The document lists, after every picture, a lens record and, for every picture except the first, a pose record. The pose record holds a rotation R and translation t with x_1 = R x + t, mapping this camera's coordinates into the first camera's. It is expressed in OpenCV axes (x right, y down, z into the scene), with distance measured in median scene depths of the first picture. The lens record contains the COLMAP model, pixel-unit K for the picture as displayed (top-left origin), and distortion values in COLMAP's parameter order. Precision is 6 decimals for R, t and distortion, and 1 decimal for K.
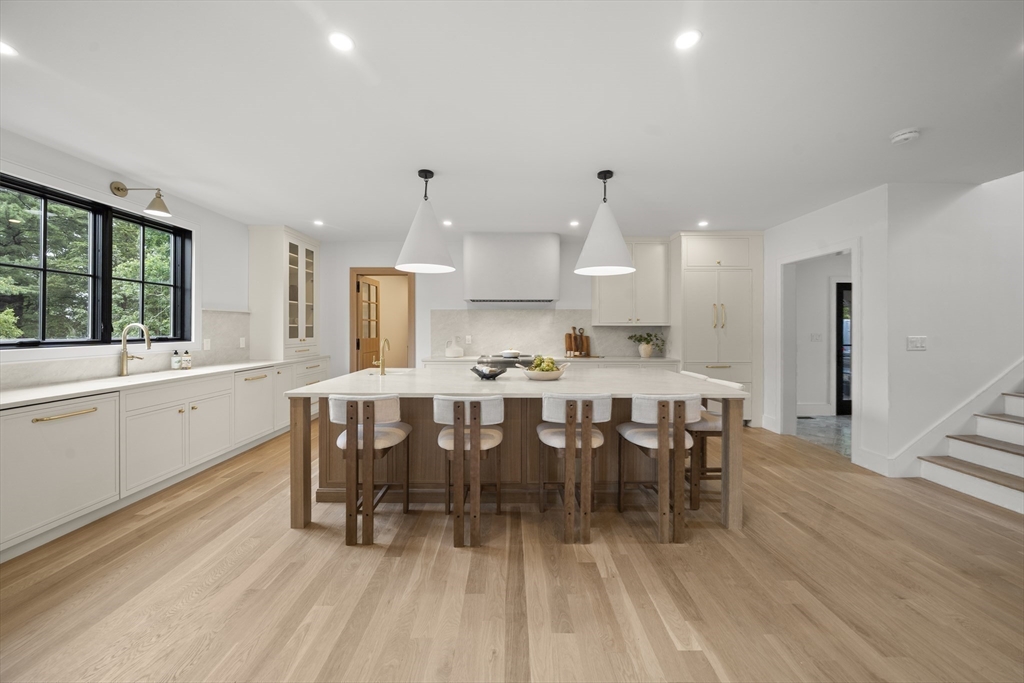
lens RADIAL K [[355.9, 0, 506.6], [0, 355.9, 327.6], [0, 0, 1]] dist [-0.005571, 0.000184]
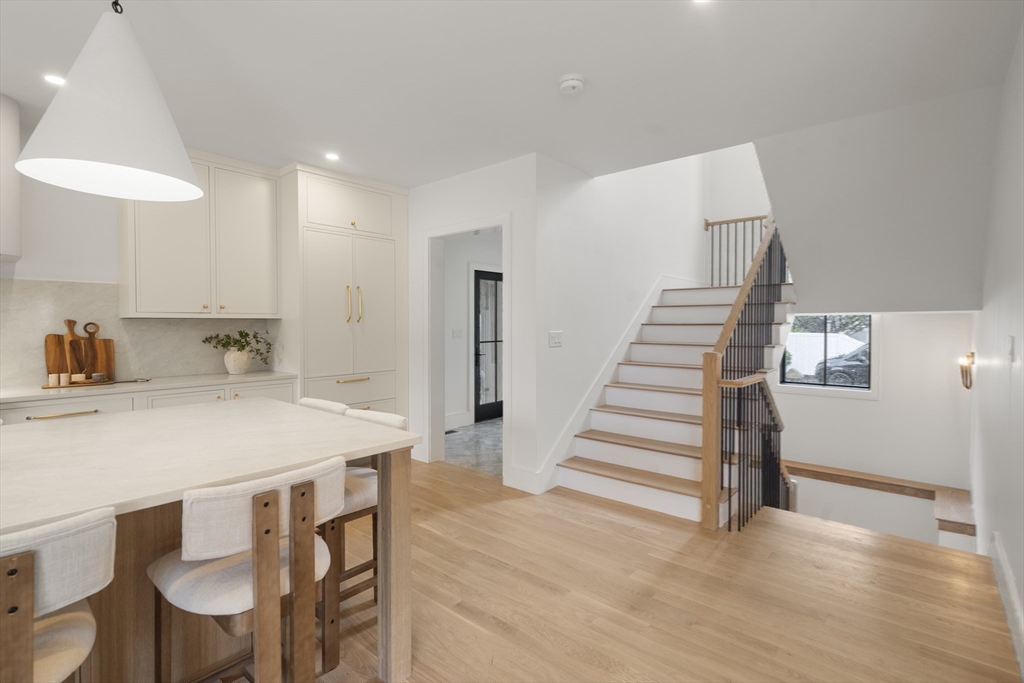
lens RADIAL K [[491.0, 0, 512.9], [0, 491.0, 332.0], [0, 0, 1]] dist [-0.004621, -0.000349]
pose [[0.642739, -0.014848, 0.765941, 0.125530], [0.000061, 0.999813, 0.019331, 0.002314], [-0.766085, -0.012378, 0.642620, 0.270674]]
